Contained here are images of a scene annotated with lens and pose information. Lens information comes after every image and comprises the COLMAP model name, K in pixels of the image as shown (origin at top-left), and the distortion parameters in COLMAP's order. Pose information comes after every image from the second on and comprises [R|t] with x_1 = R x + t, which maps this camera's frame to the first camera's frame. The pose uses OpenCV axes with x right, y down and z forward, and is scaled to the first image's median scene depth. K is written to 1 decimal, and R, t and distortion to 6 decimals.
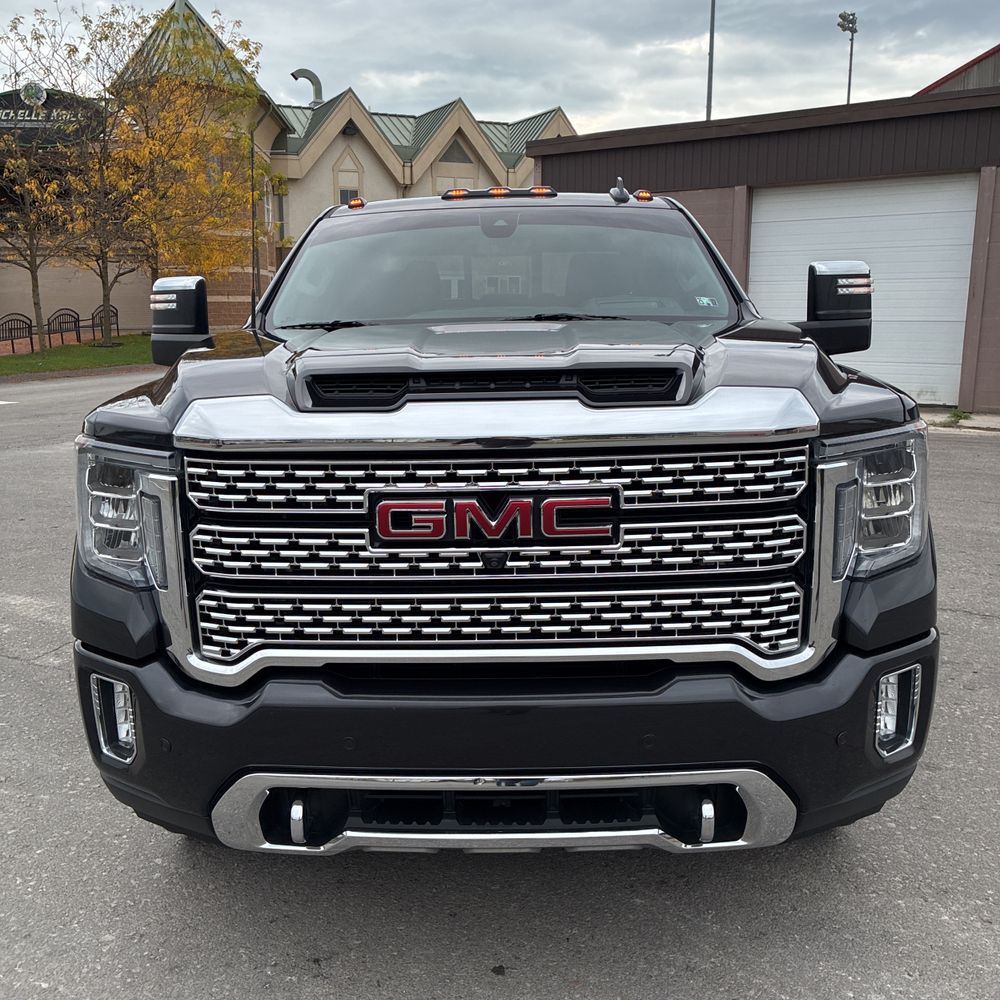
lens RADIAL K [[1036.1, 0, 488.6], [0, 1036.1, 499.2], [0, 0, 1]] dist [0.065188, -0.085469]
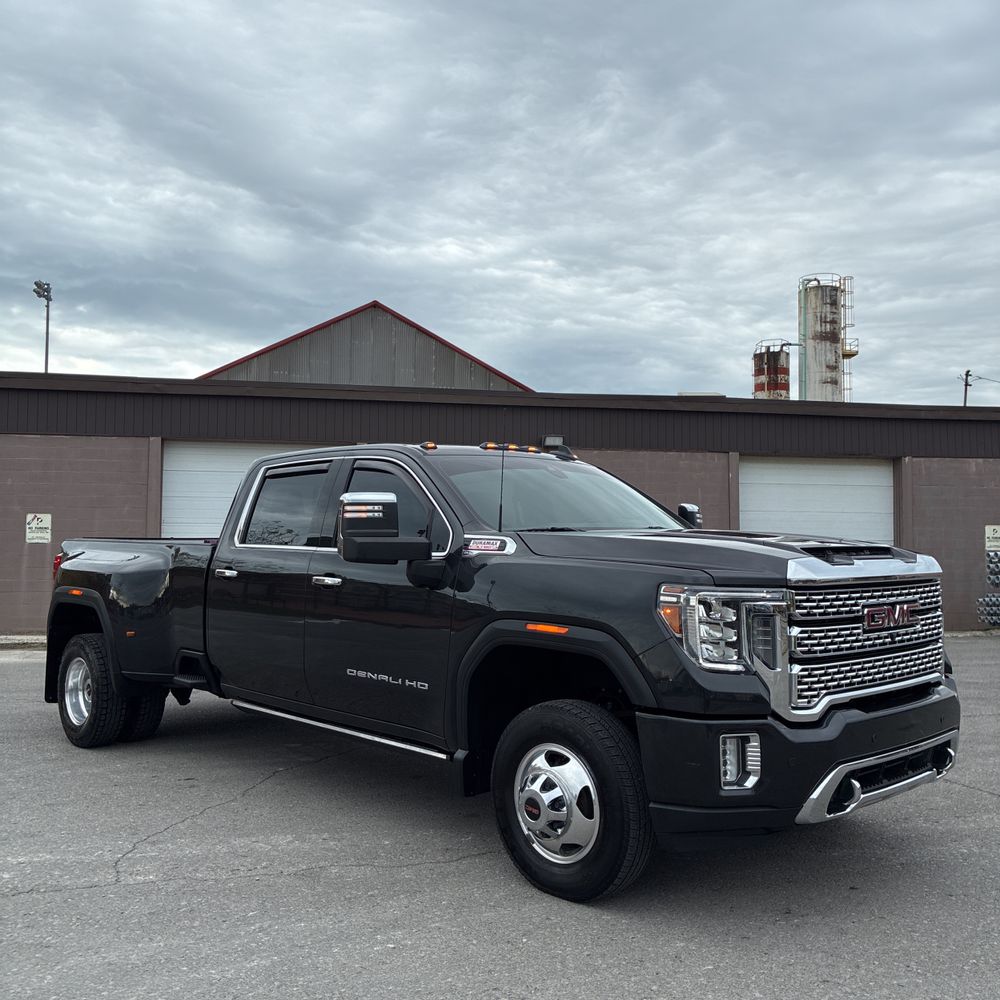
lens RADIAL K [[1036.1, 0, 488.6], [0, 1036.1, 499.2], [0, 0, 1]] dist [0.065188, -0.085469]
pose [[0.710663, 0.044368, 0.702132, -1.920489], [0.121784, 0.975185, -0.184886, 0.074452], [-0.692911, 0.216901, 0.687625, 0.086865]]
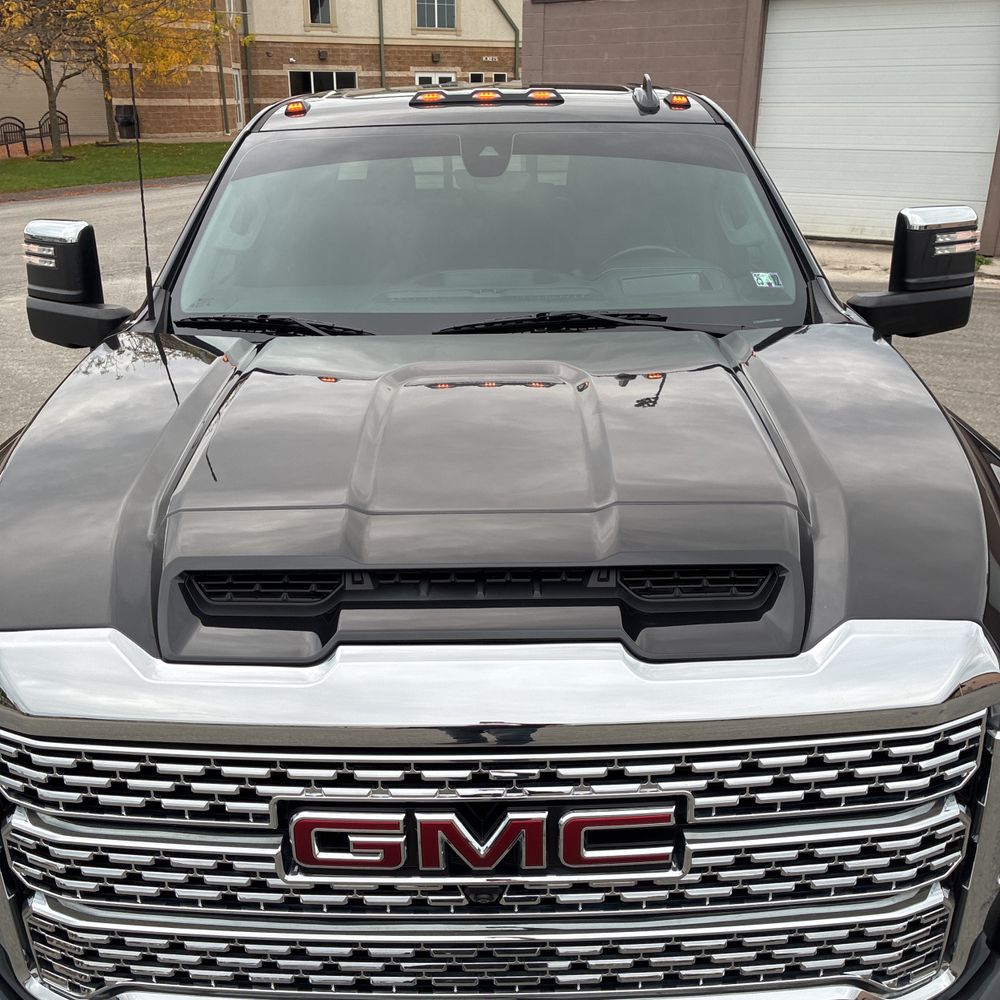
lens RADIAL K [[1030.8, 0, 497.5], [0, 1030.8, 483.9], [0, 0, 1]] dist [0.034737, -0.015478]
pose [[0.999727, -0.002829, 0.023175, 0.000128], [-0.001304, 0.984314, 0.176419, -0.285163], [-0.023310, -0.176401, 0.984042, 0.412074]]
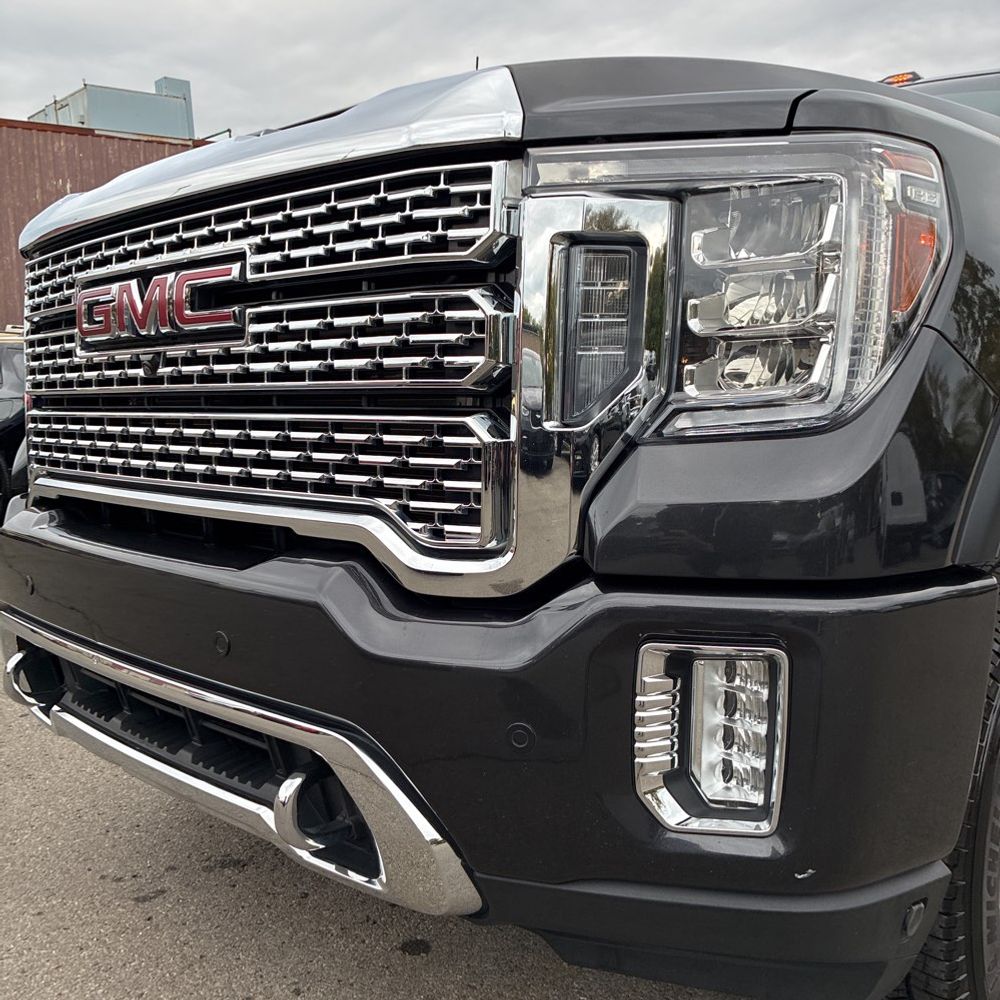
lens RADIAL K [[998.6, 0, 500.8], [0, 998.6, 501.7], [0, 0, 1]] dist [0.049185, -0.017702]
pose [[0.739062, 0.086599, -0.668048, 0.652456], [-0.159319, 0.986038, -0.048434, 0.144395], [0.654526, 0.142228, 0.742540, 0.622928]]
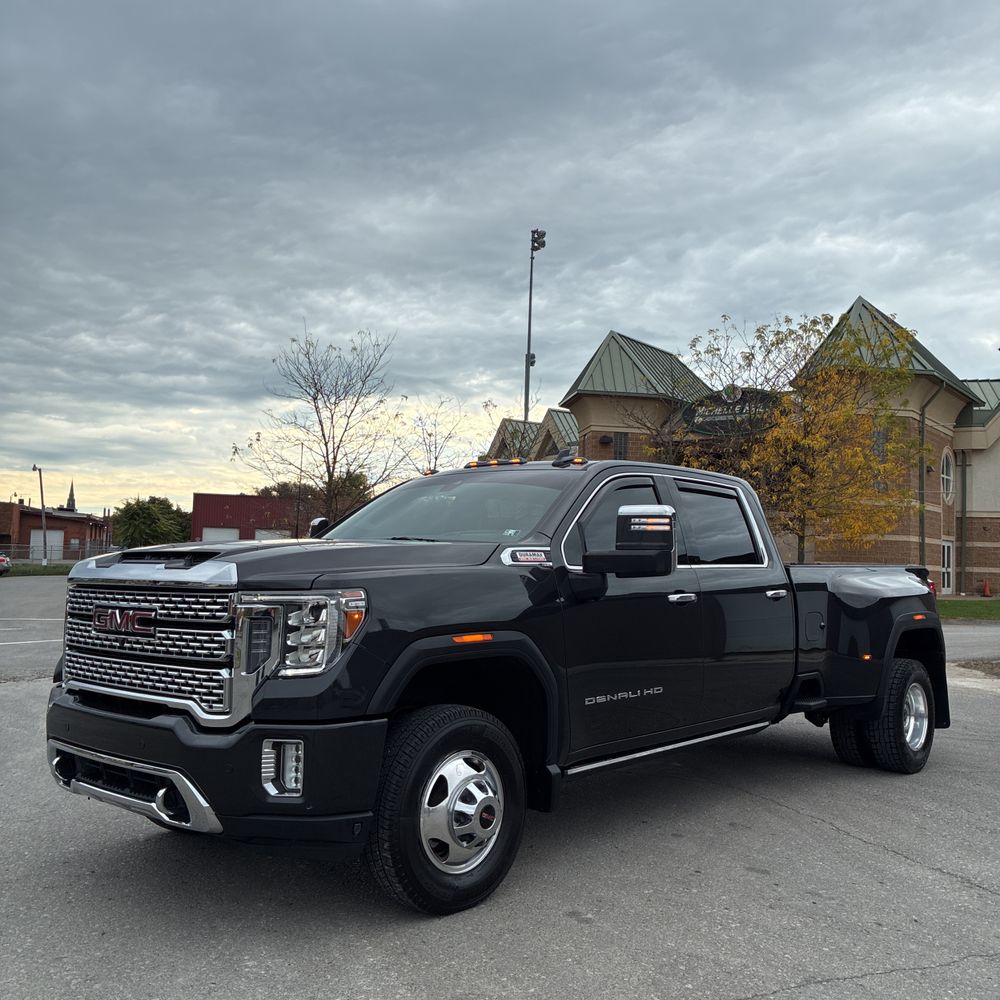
lens RADIAL K [[1036.1, 0, 488.6], [0, 1036.1, 499.2], [0, 0, 1]] dist [0.065188, -0.085469]
pose [[0.749807, -0.012887, -0.661531, 1.798984], [-0.155771, 0.968270, -0.195419, 0.072442], [0.643059, 0.249574, 0.724009, -0.065225]]
